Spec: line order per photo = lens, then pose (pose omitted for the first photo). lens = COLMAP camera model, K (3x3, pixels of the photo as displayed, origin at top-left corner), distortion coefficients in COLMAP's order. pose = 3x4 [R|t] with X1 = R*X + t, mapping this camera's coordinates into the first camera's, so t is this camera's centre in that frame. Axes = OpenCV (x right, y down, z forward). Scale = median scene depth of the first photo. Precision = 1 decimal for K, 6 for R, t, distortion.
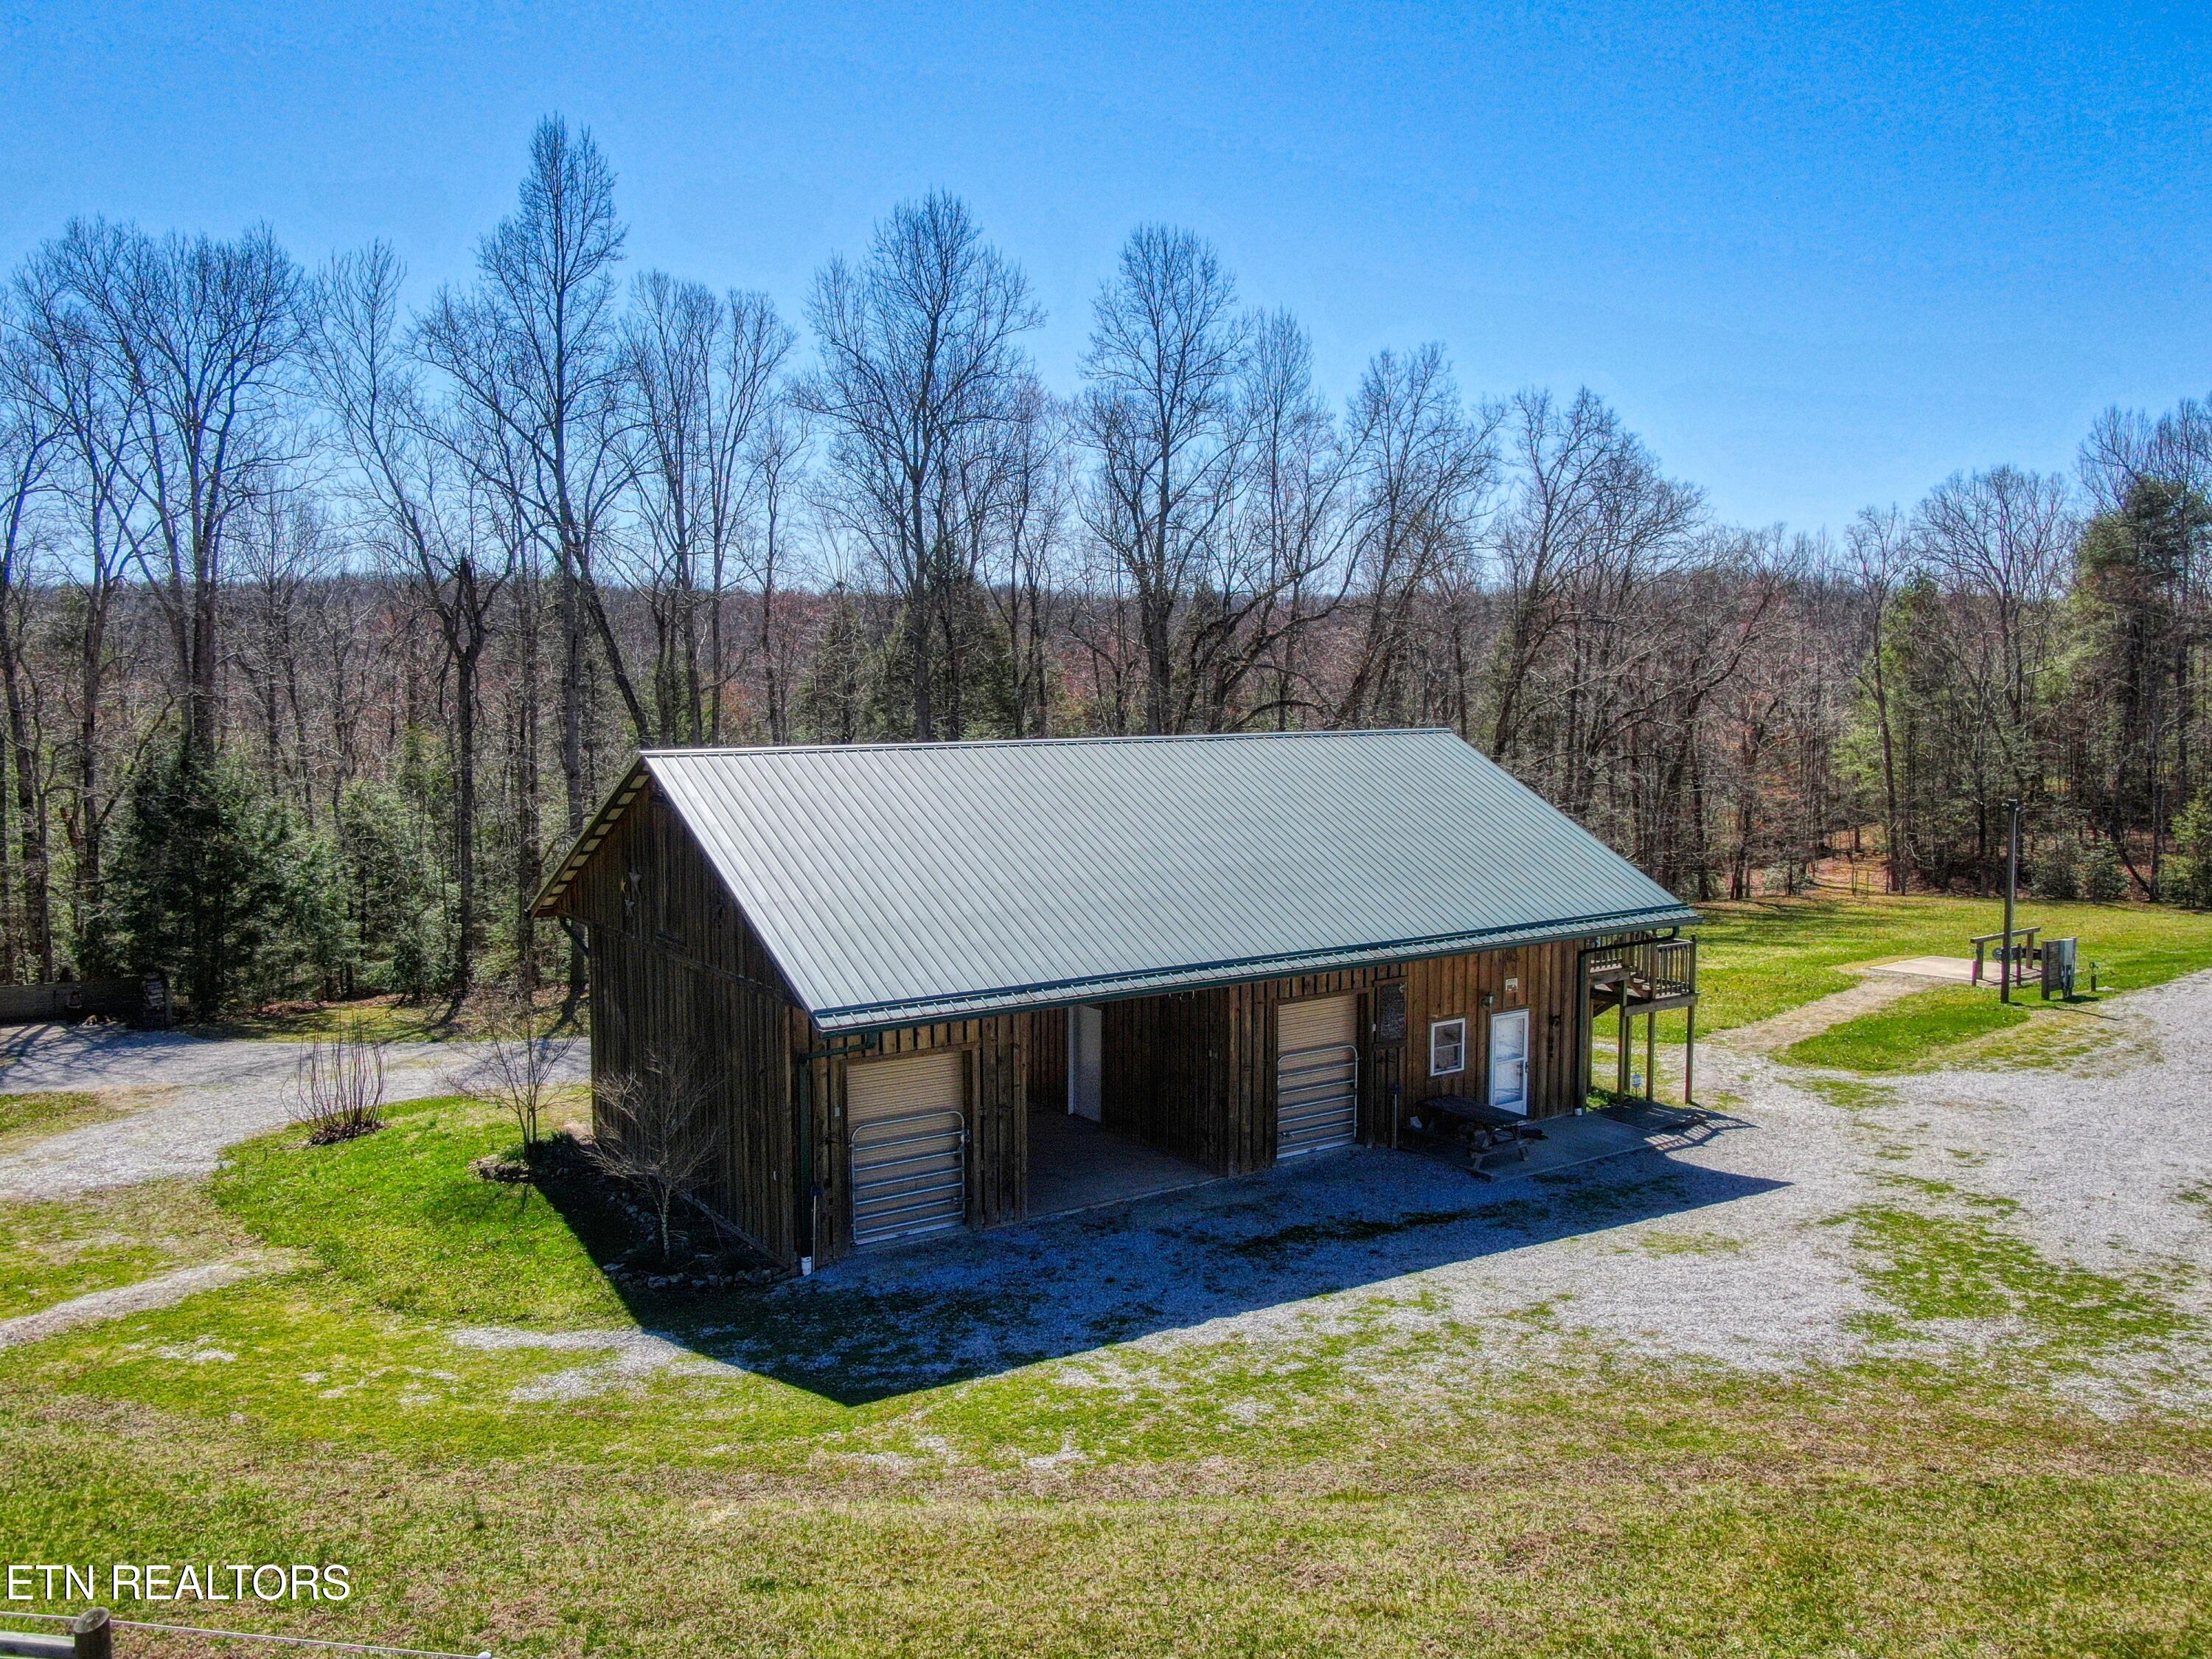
lens RADIAL K [[1748.0, 0, 1110.0], [0, 1748.0, 829.6], [0, 0, 1]] dist [-0.016824, 0.003870]
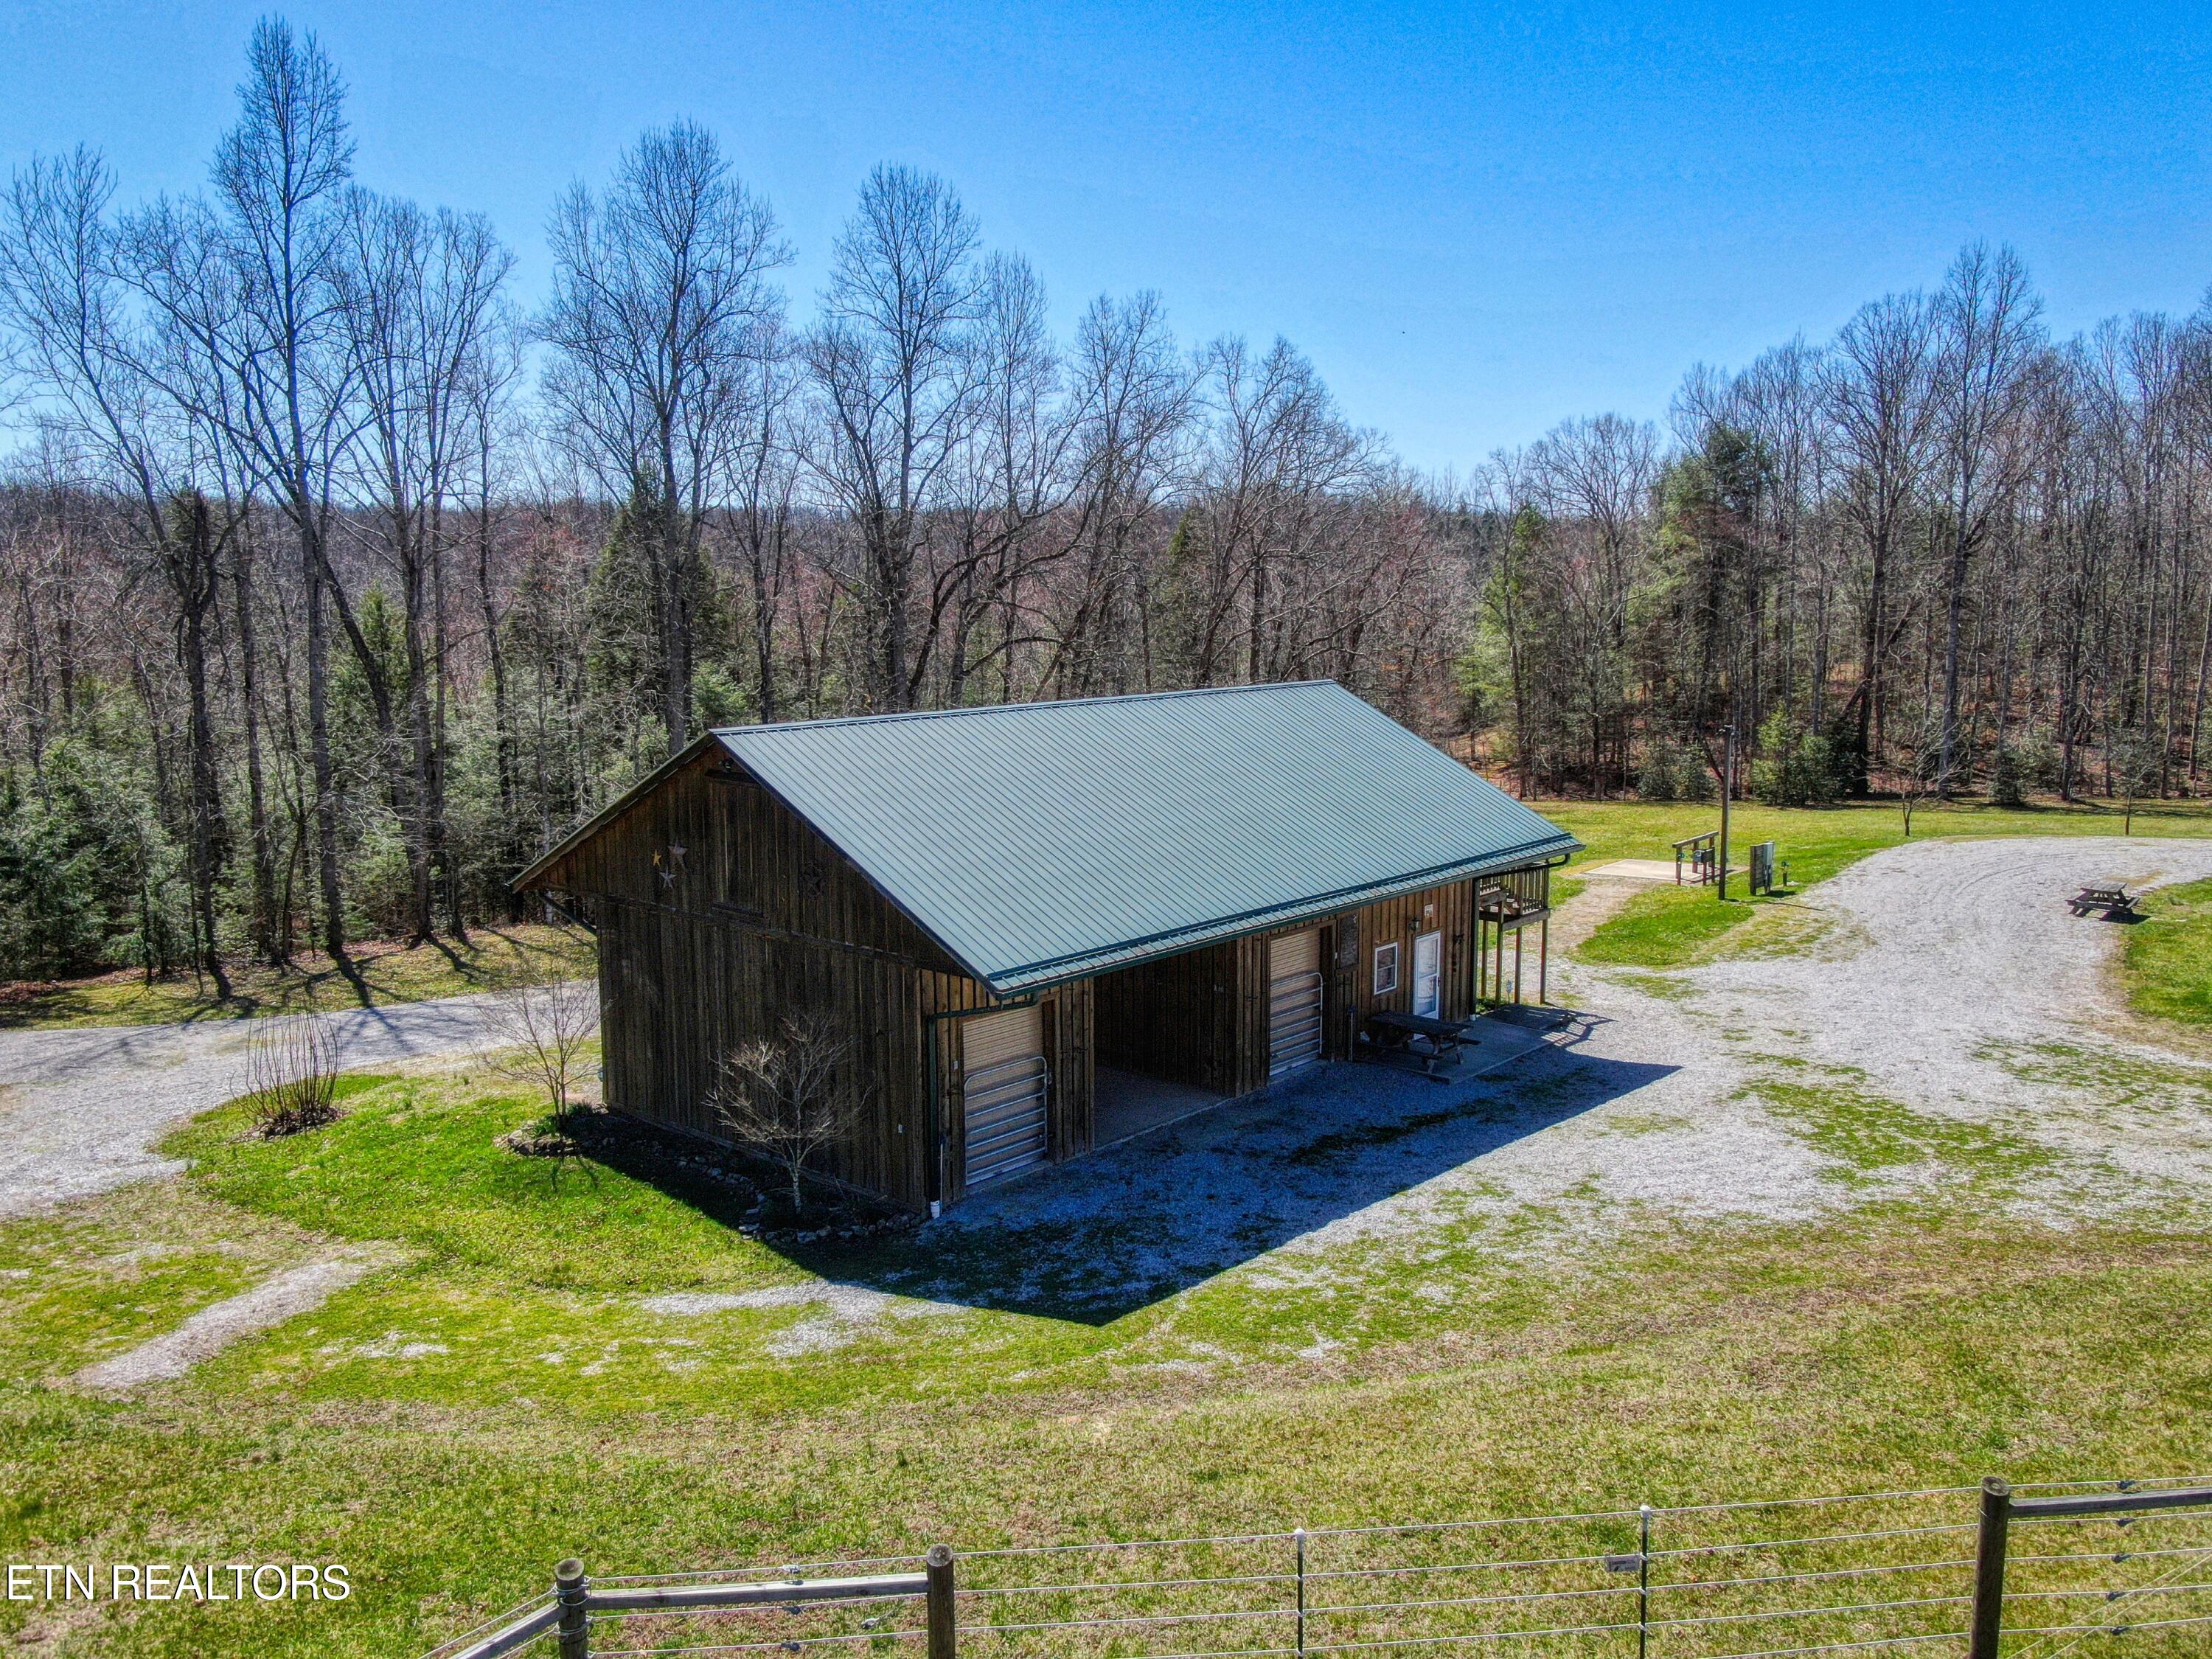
lens RADIAL K [[1748.0, 0, 1110.4], [0, 1748.0, 822.8], [0, 0, 1]] dist [-0.016824, 0.003870]
pose [[0.968290, -0.037018, 0.247073, -0.277069], [0.025634, 0.998463, 0.049136, -0.032338], [-0.248512, -0.041245, 0.967750, -0.050451]]
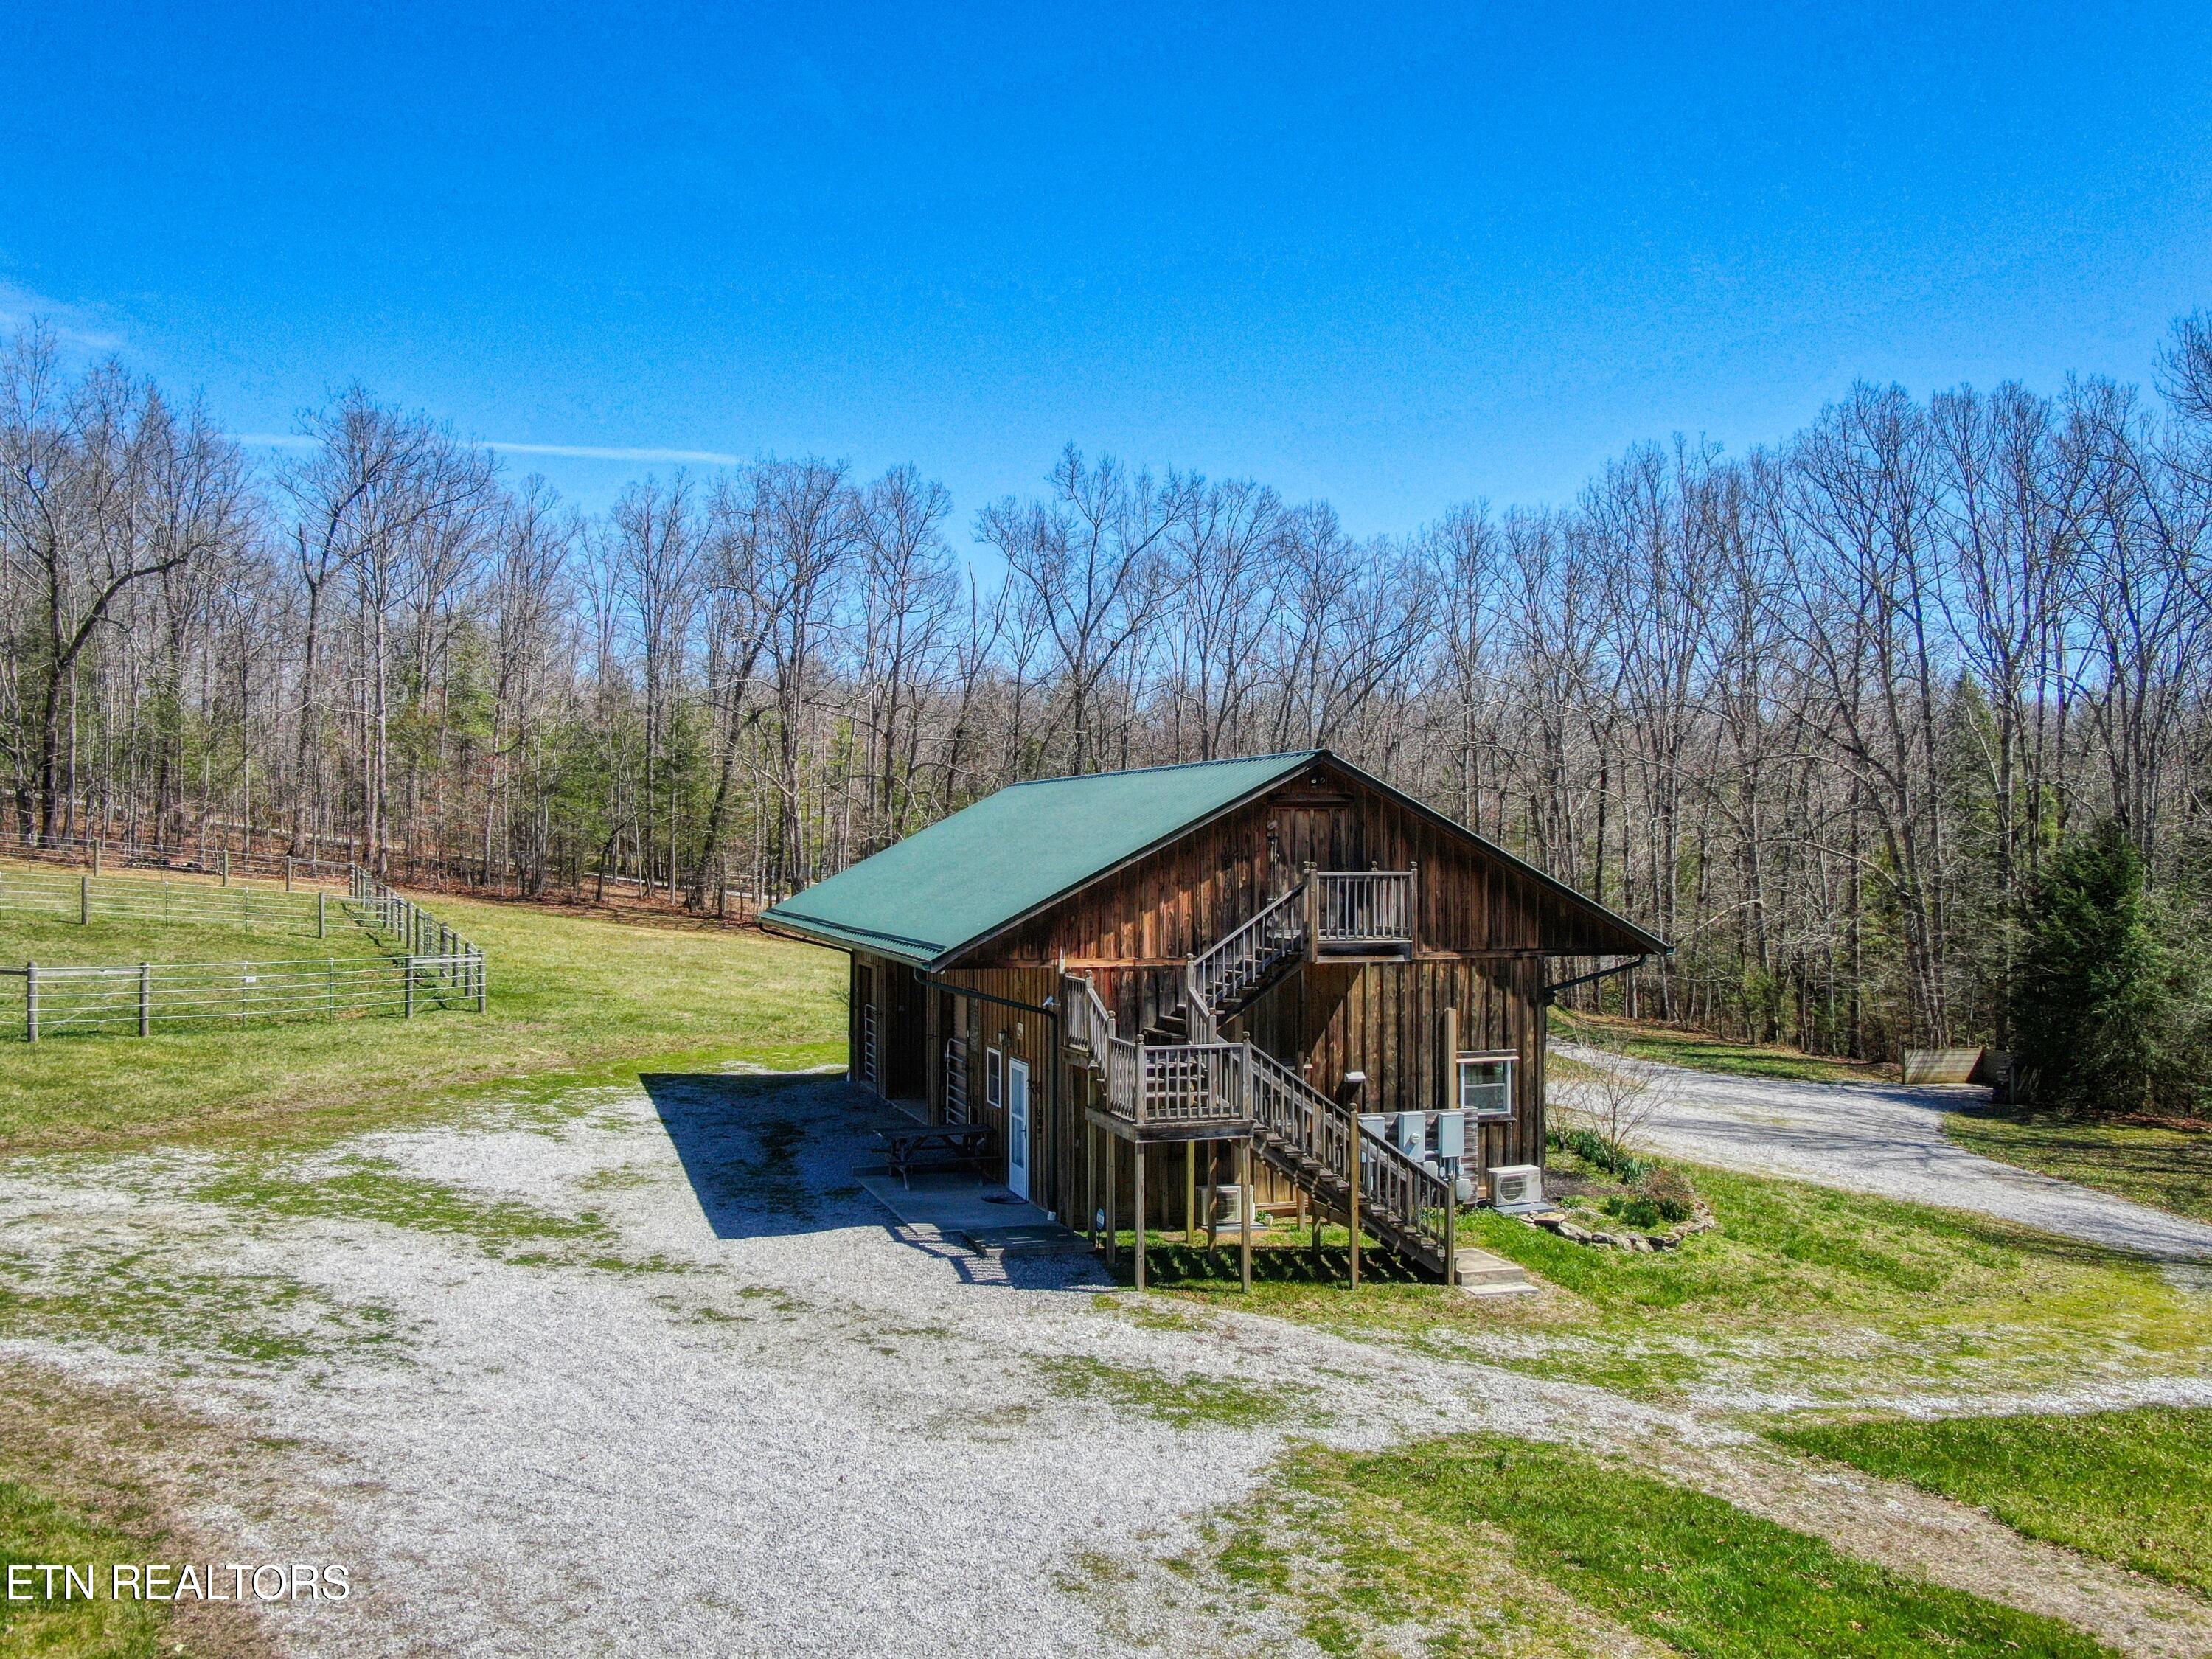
lens RADIAL K [[1843.8, 0, 1110.3], [0, 1843.8, 817.9], [0, 0, 1]] dist [0.000602, 0.000519]
pose [[-0.269470, -0.013918, -0.962908, 1.251223], [-0.093709, 0.995529, 0.011835, -0.039019], [0.958439, 0.093423, -0.269569, 1.433354]]
